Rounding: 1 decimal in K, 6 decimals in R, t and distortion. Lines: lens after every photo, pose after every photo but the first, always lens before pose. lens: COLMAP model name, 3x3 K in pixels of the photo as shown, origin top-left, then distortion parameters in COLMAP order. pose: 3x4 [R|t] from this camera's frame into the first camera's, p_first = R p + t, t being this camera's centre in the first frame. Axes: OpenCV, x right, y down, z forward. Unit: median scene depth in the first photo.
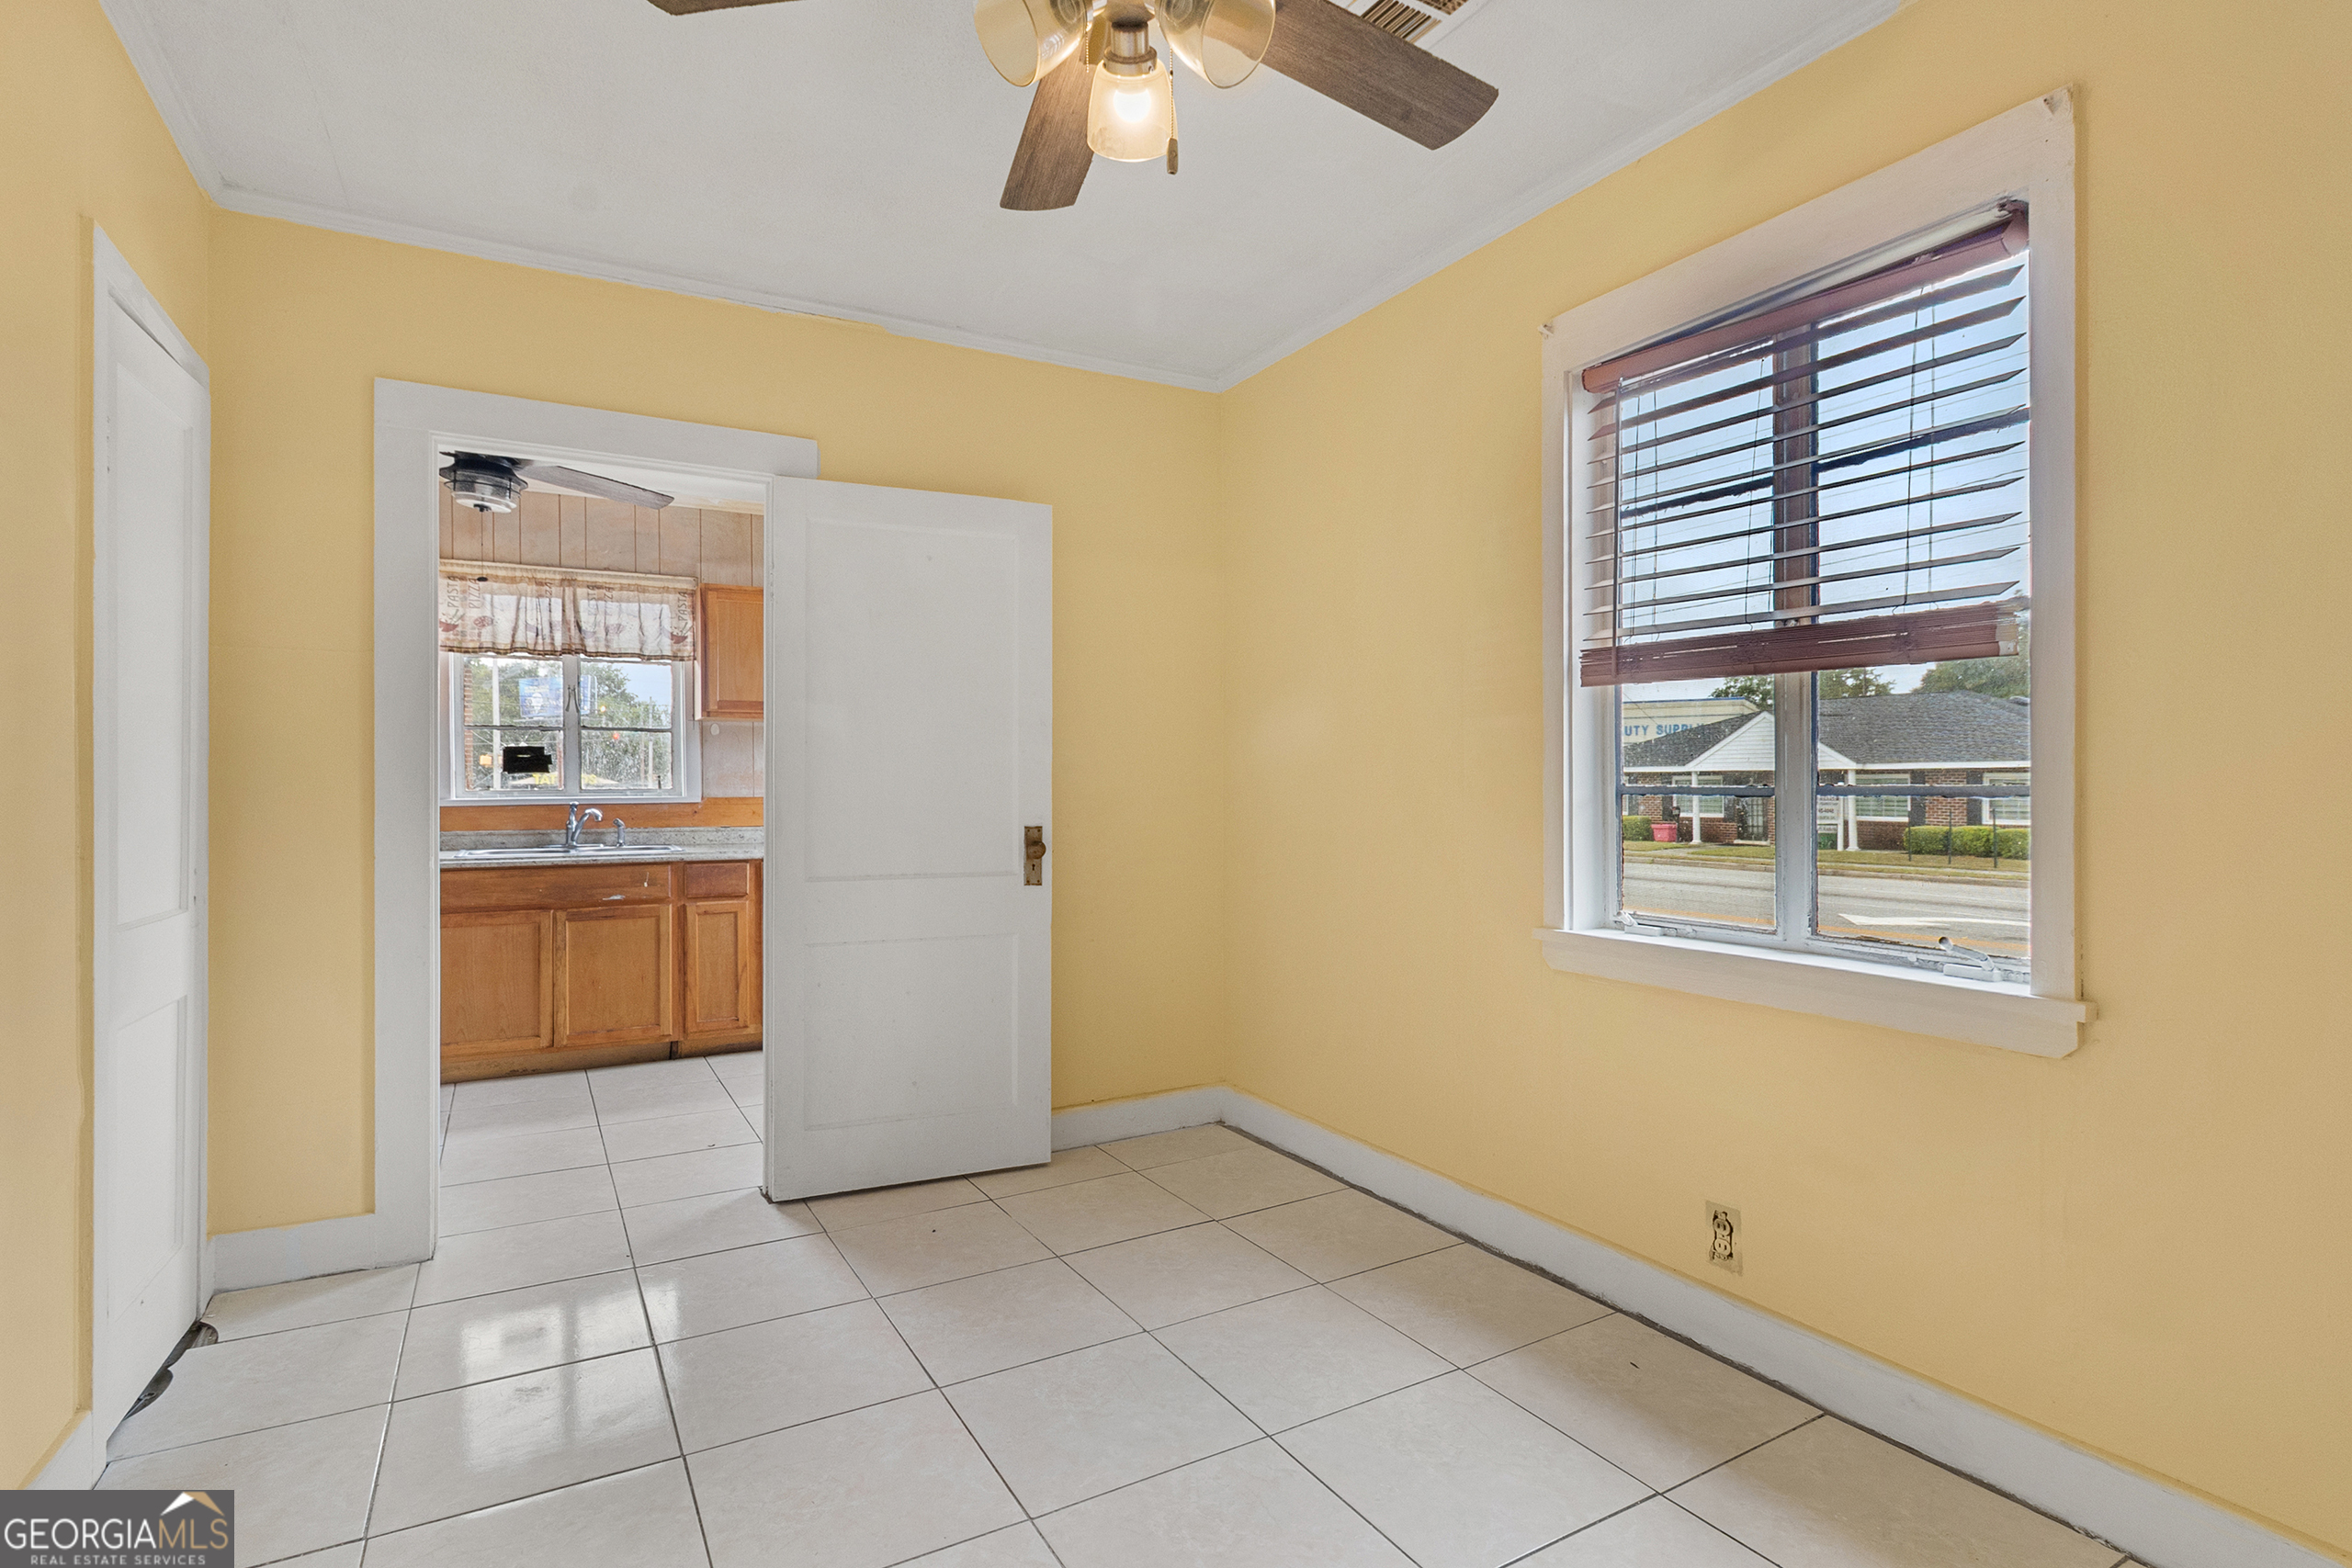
lens RADIAL K [[1173.9, 0, 1176.0], [0, 1173.9, 784.0], [0, 0, 1]] dist [-0.001568, -0.000252]
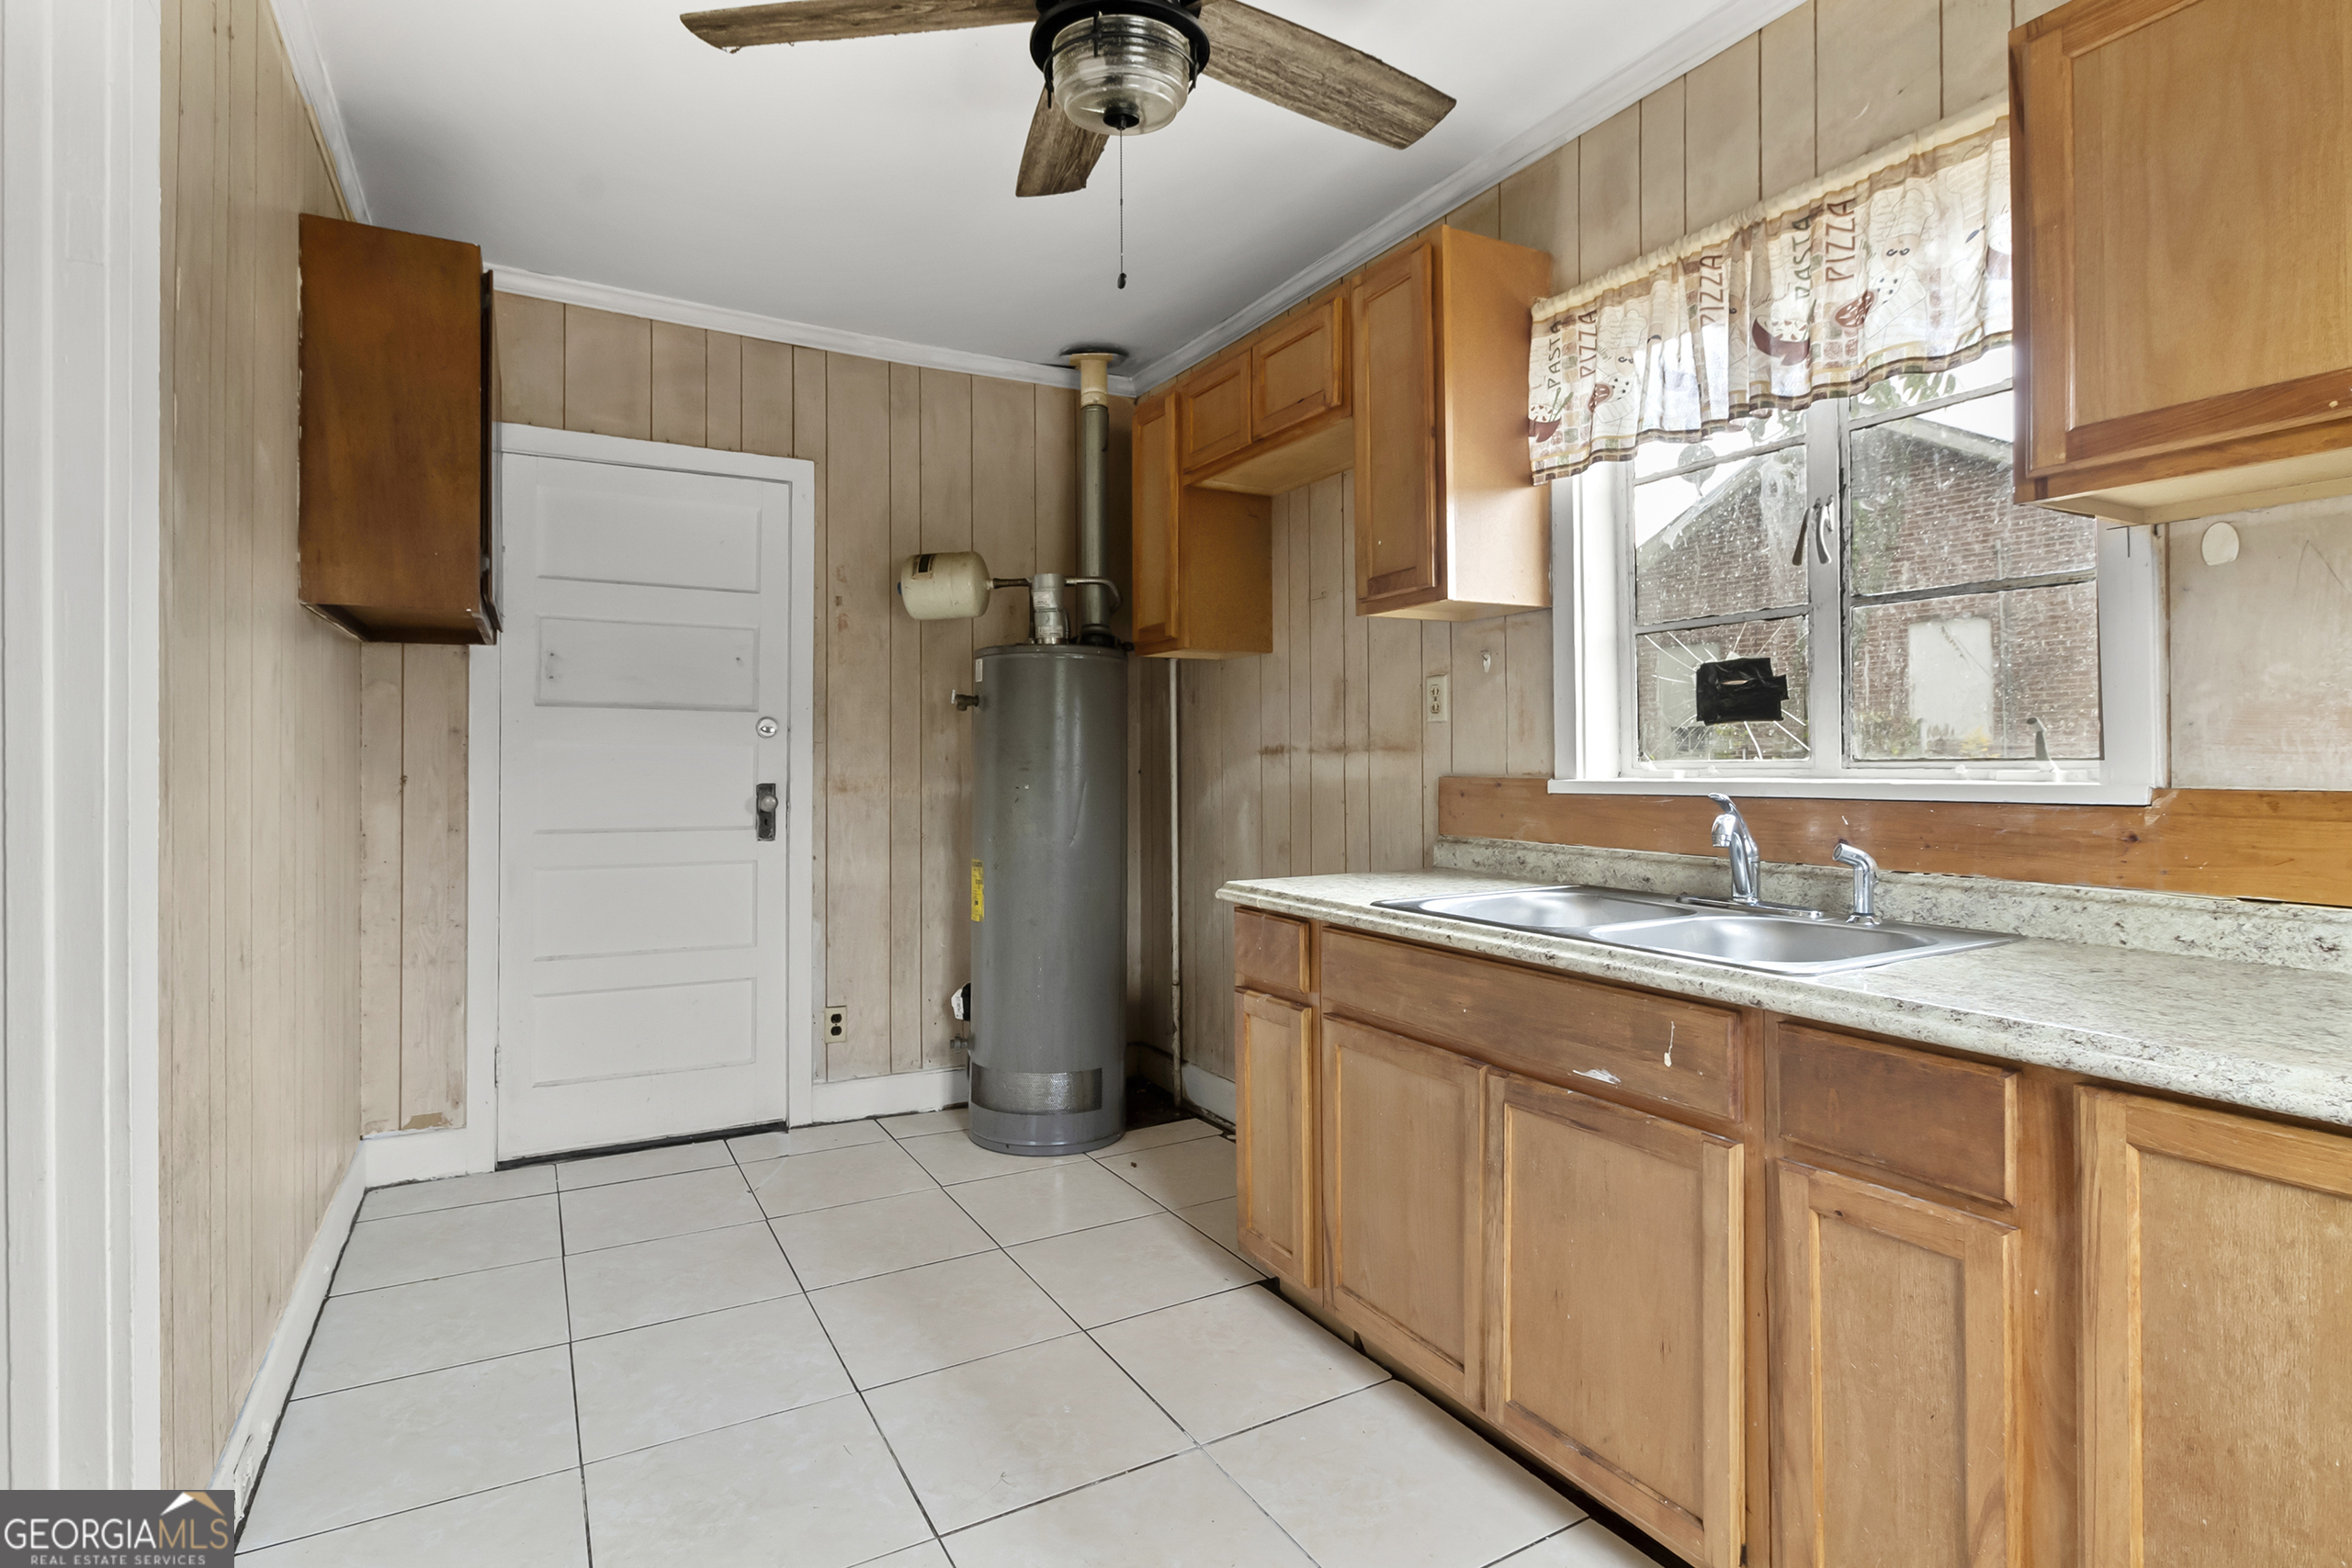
lens RADIAL K [[1146.5, 0, 1178.7], [0, 1146.5, 758.7], [0, 0, 1]] dist [-0.003522, -0.000515]
pose [[-0.003868, 0.003336, -0.999987, -0.135597], [0.006054, 0.999976, 0.003313, 0.001940], [0.999974, -0.006041, -0.003888, 0.837722]]
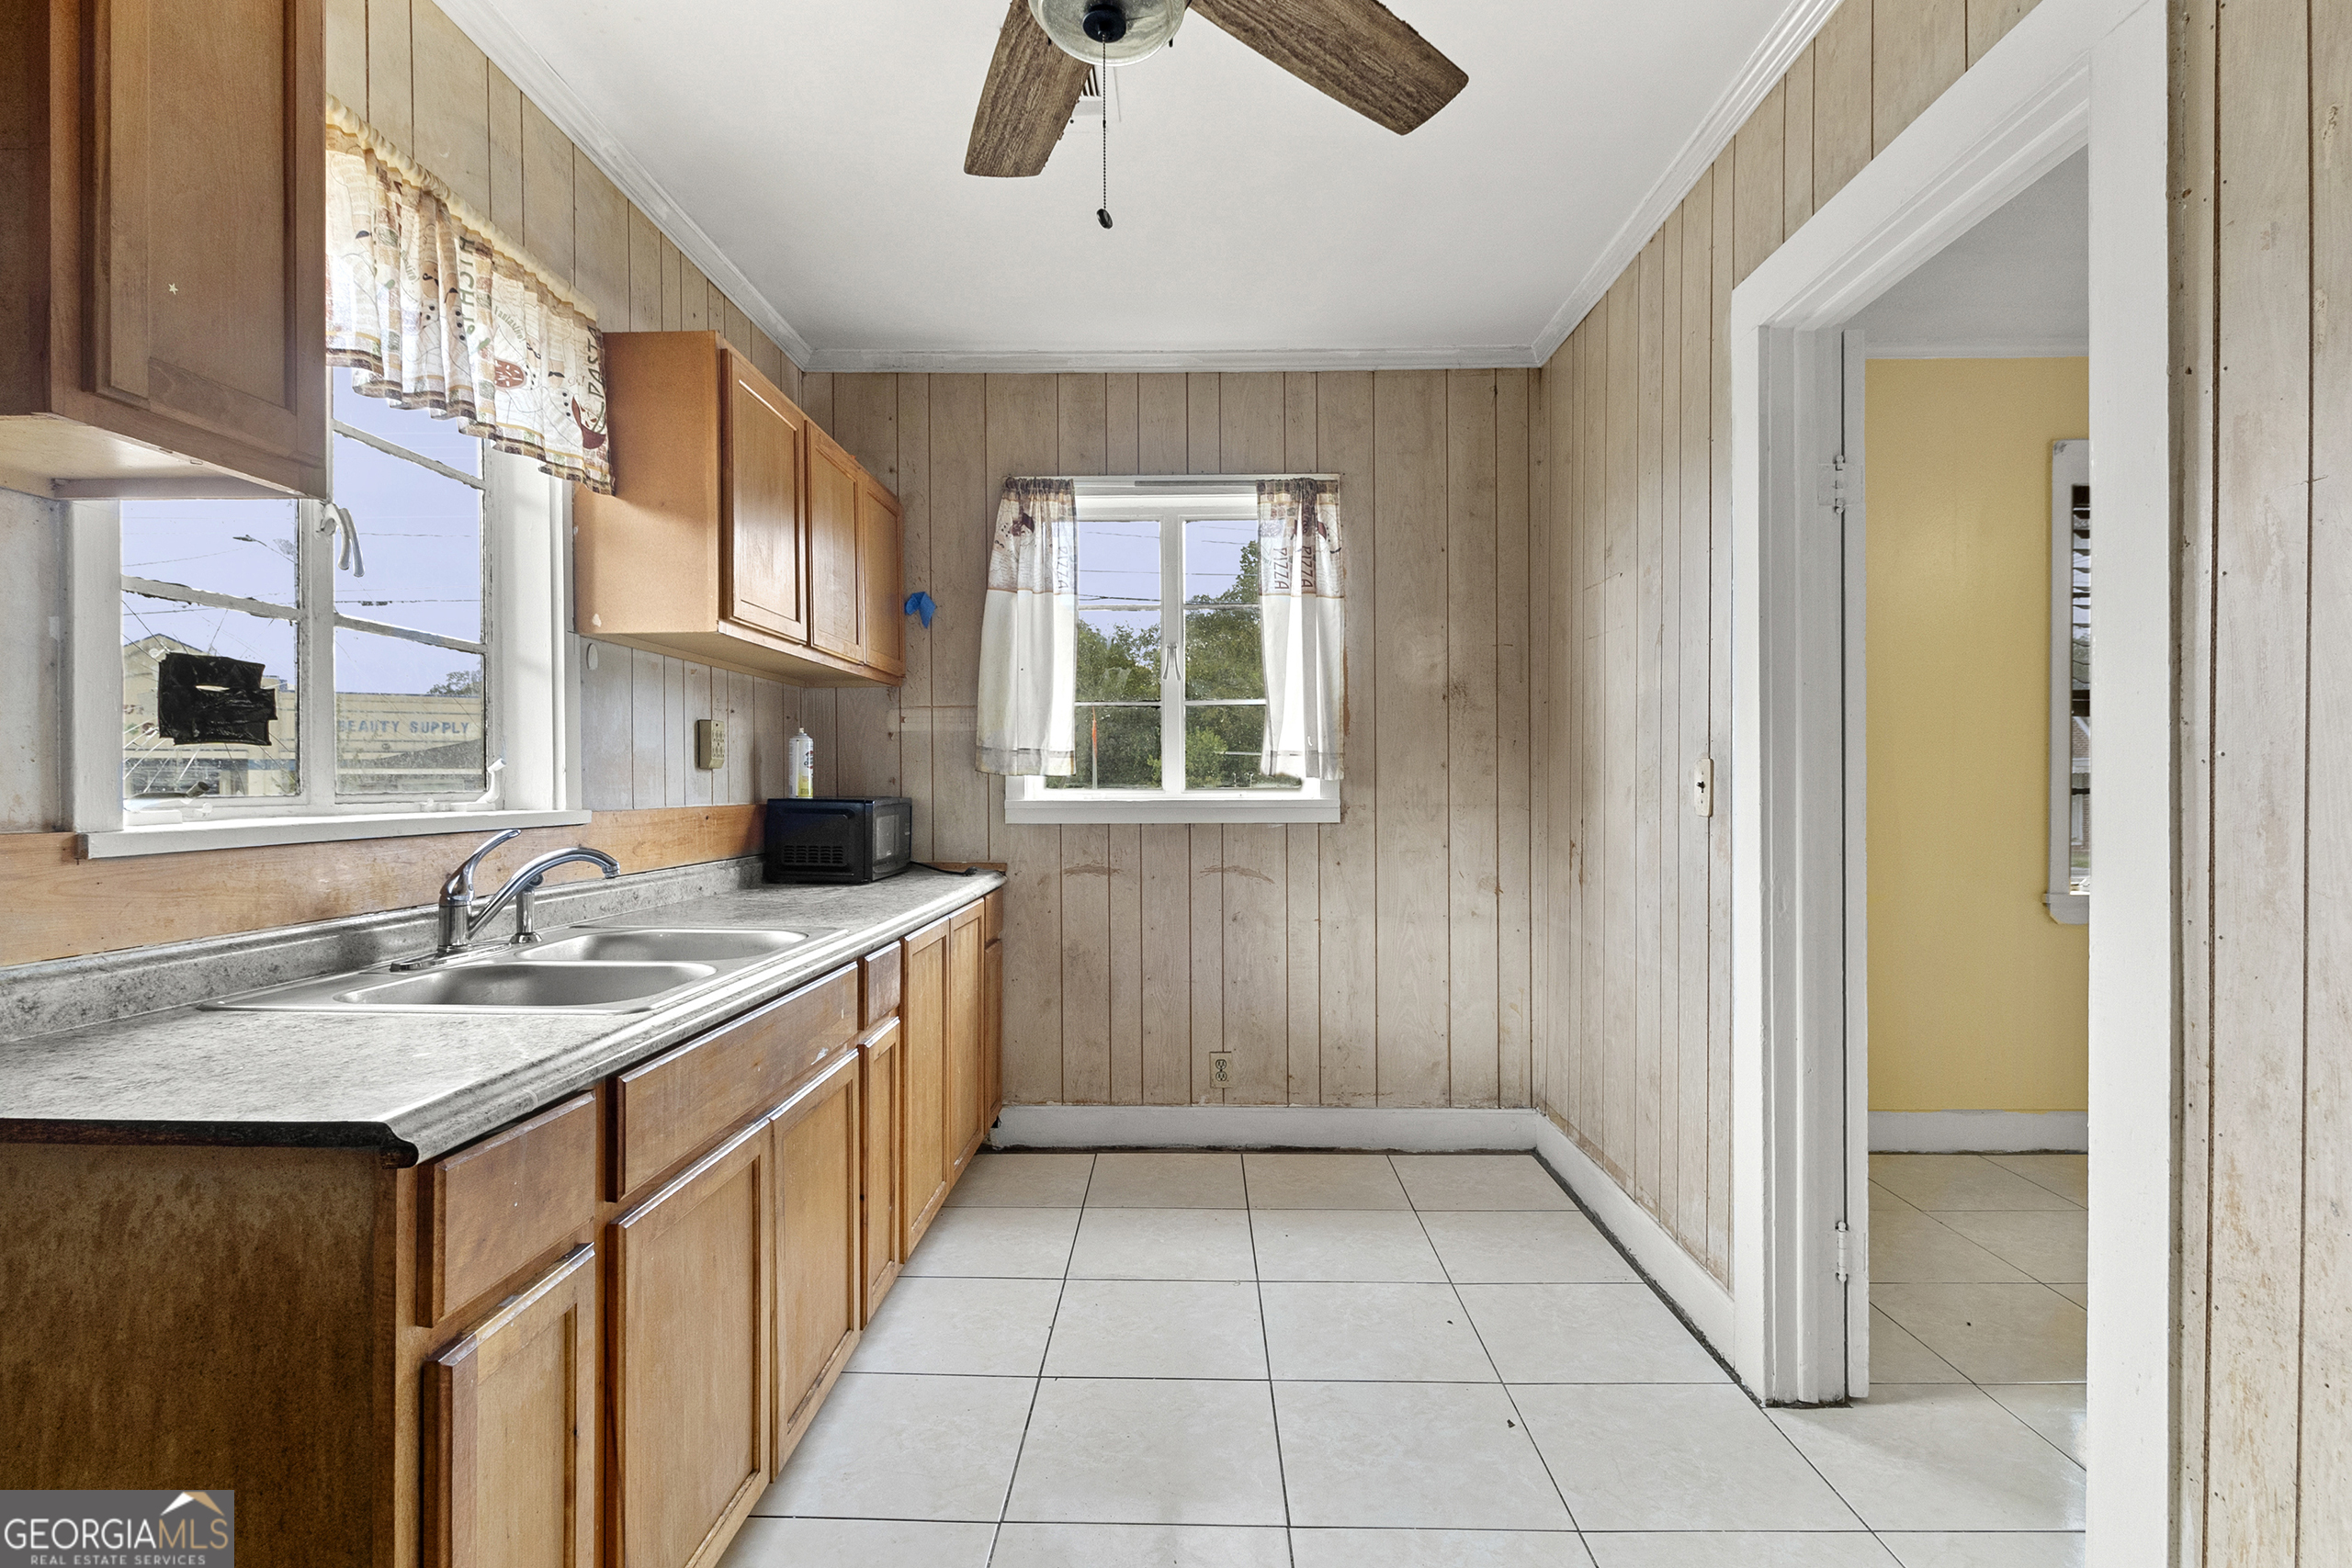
lens RADIAL K [[1173.9, 0, 1176.0], [0, 1173.9, 784.0], [0, 0, 1]] dist [-0.001568, -0.000252]
pose [[0.524219, -0.004951, 0.851569, -0.724414], [0.008298, 0.999965, 0.000706, 0.003905], [-0.851543, 0.006696, 0.524241, 0.647958]]
